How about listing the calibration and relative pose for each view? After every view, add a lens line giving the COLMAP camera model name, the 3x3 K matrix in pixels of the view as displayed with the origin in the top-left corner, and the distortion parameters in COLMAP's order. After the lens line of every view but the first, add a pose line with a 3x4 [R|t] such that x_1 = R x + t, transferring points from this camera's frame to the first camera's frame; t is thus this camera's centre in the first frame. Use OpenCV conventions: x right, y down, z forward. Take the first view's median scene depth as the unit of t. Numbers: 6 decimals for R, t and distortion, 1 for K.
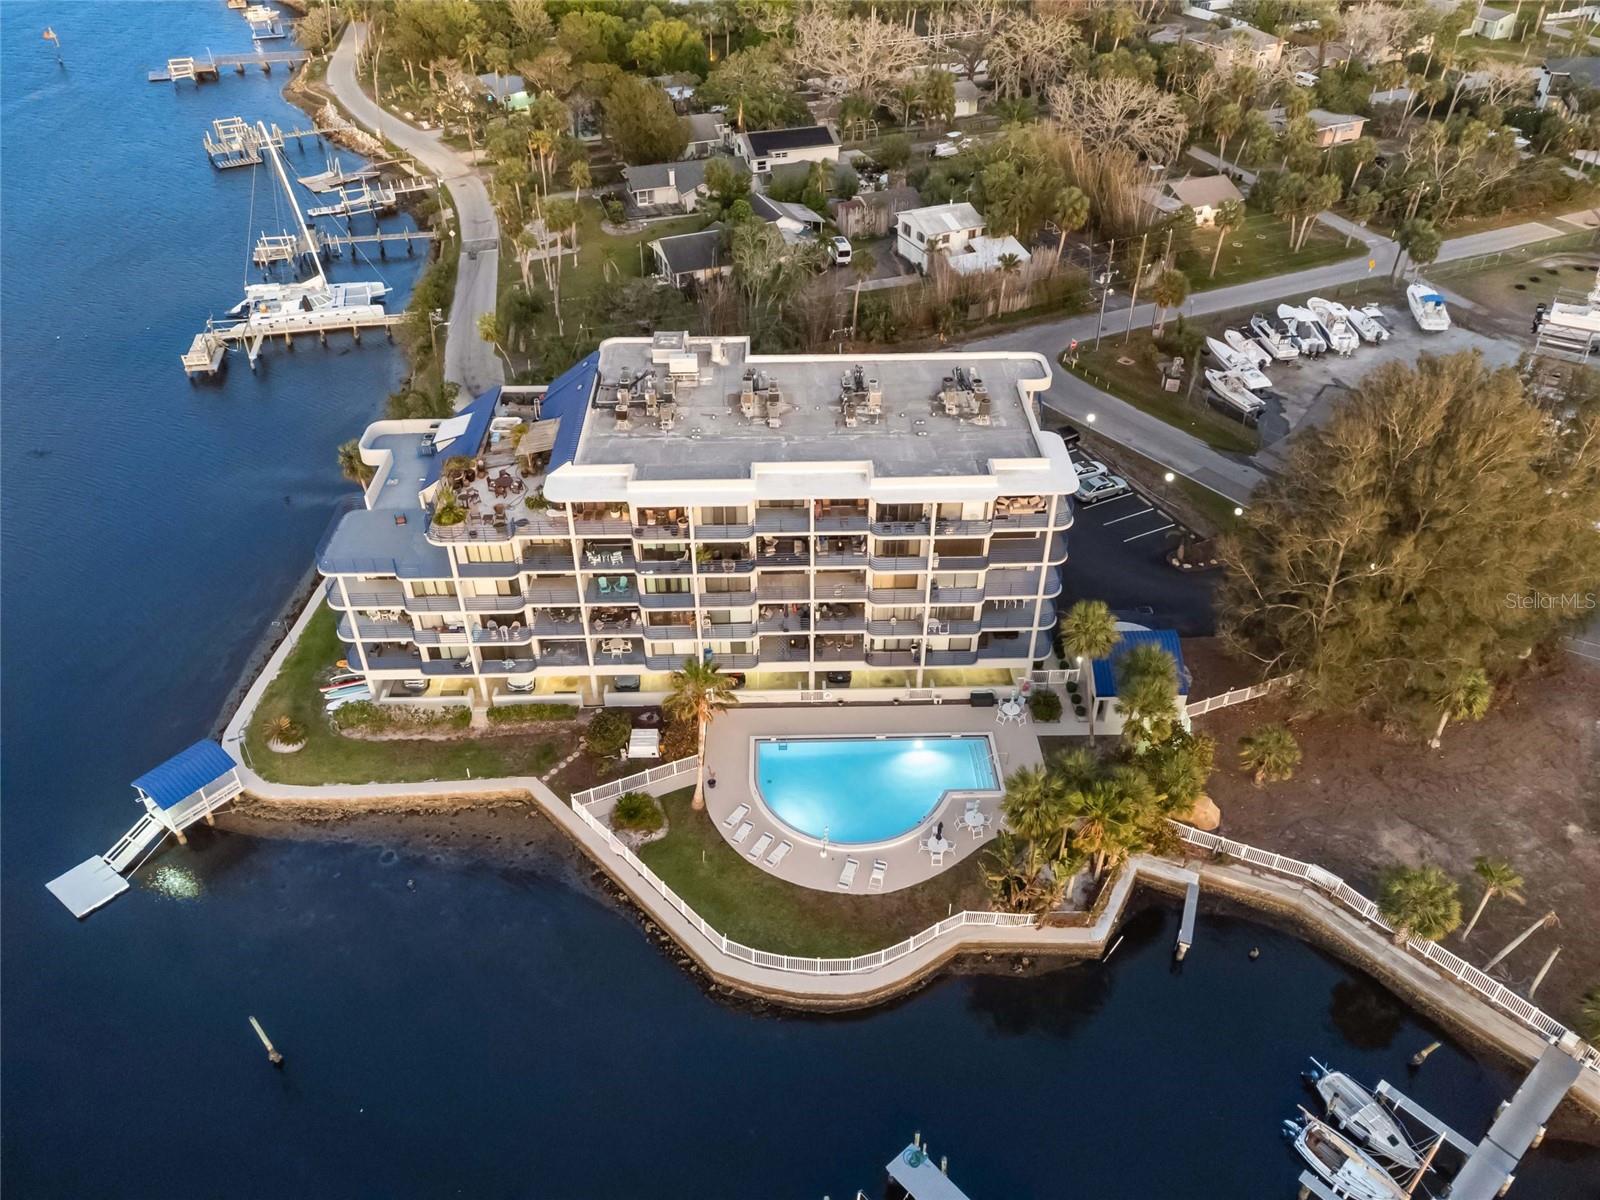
lens RADIAL K [[1207.6, 0, 800.0], [0, 1207.6, 600.0], [0, 0, 1]] dist [0.011637, 0.004379]
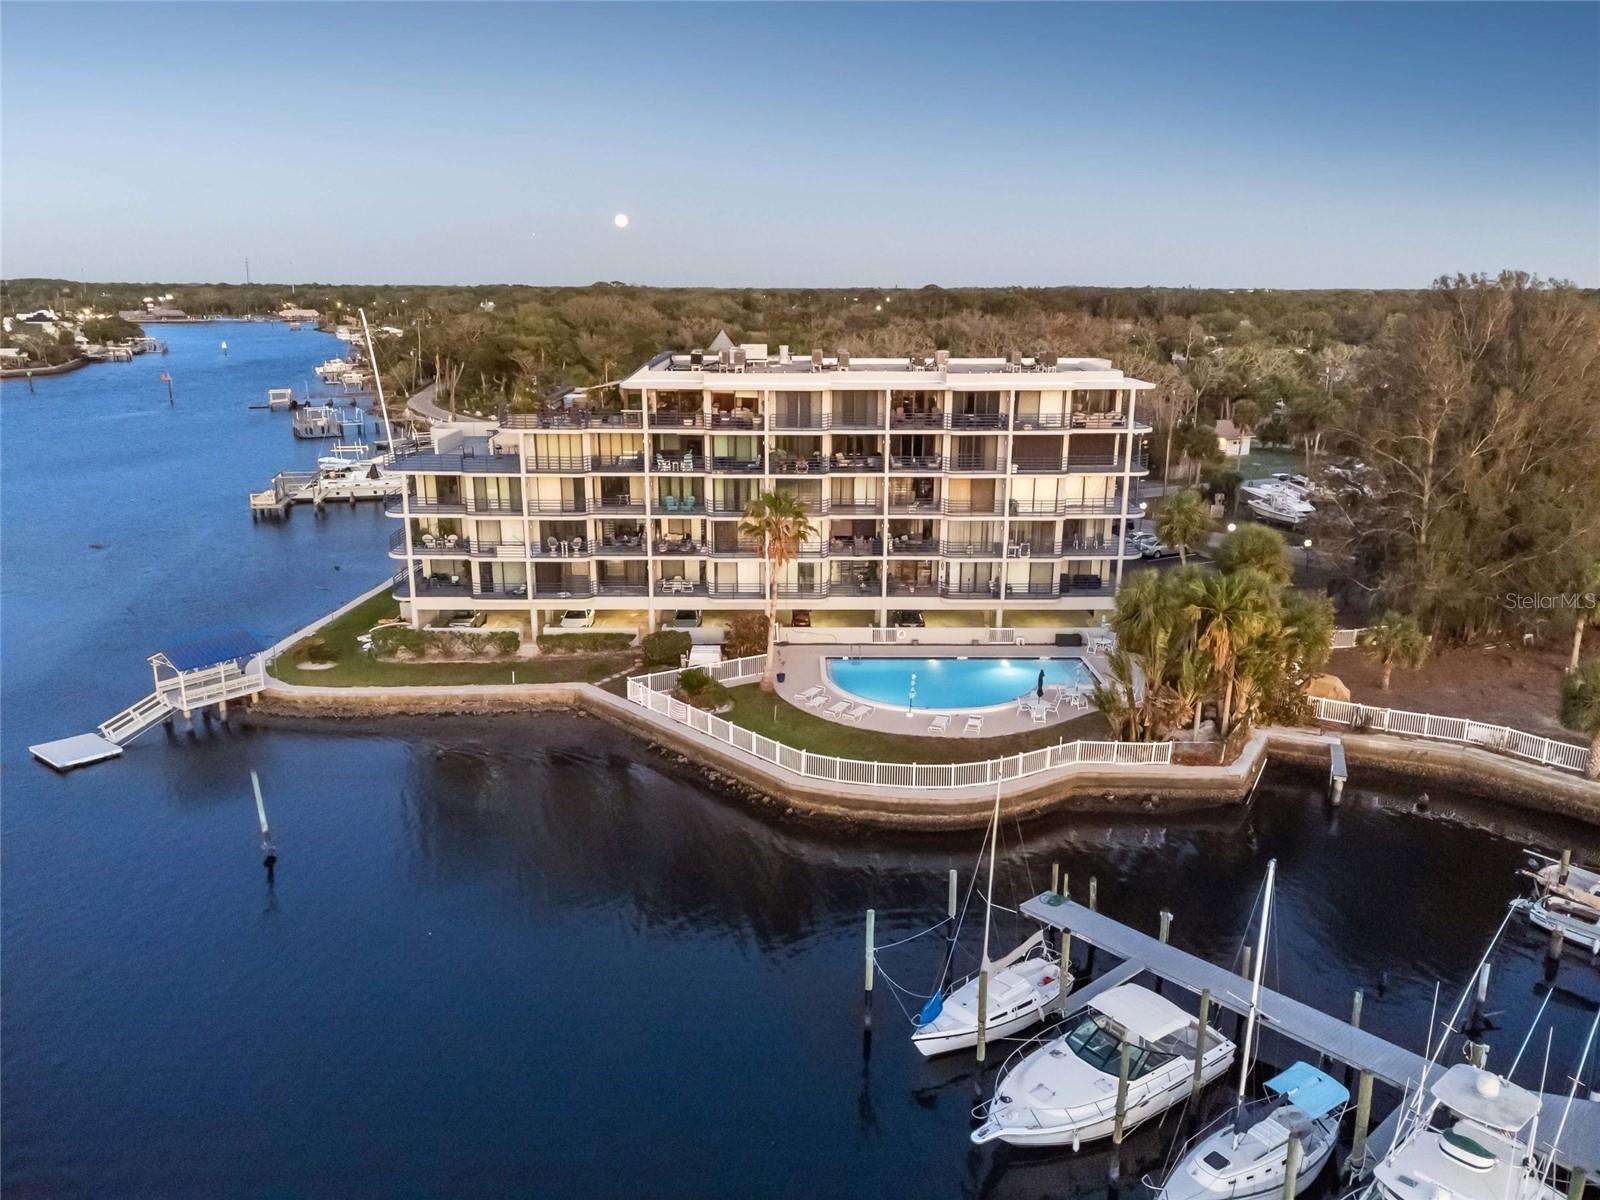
lens RADIAL K [[1189.6, 0, 800.0], [0, 1189.6, 600.0], [0, 0, 1]] dist [0.030637, -0.005290]
pose [[0.999924, 0.008474, -0.008938, -0.050321], [-0.011169, 0.929773, -0.367965, 0.421100], [0.005193, 0.368036, 0.929797, 0.142640]]
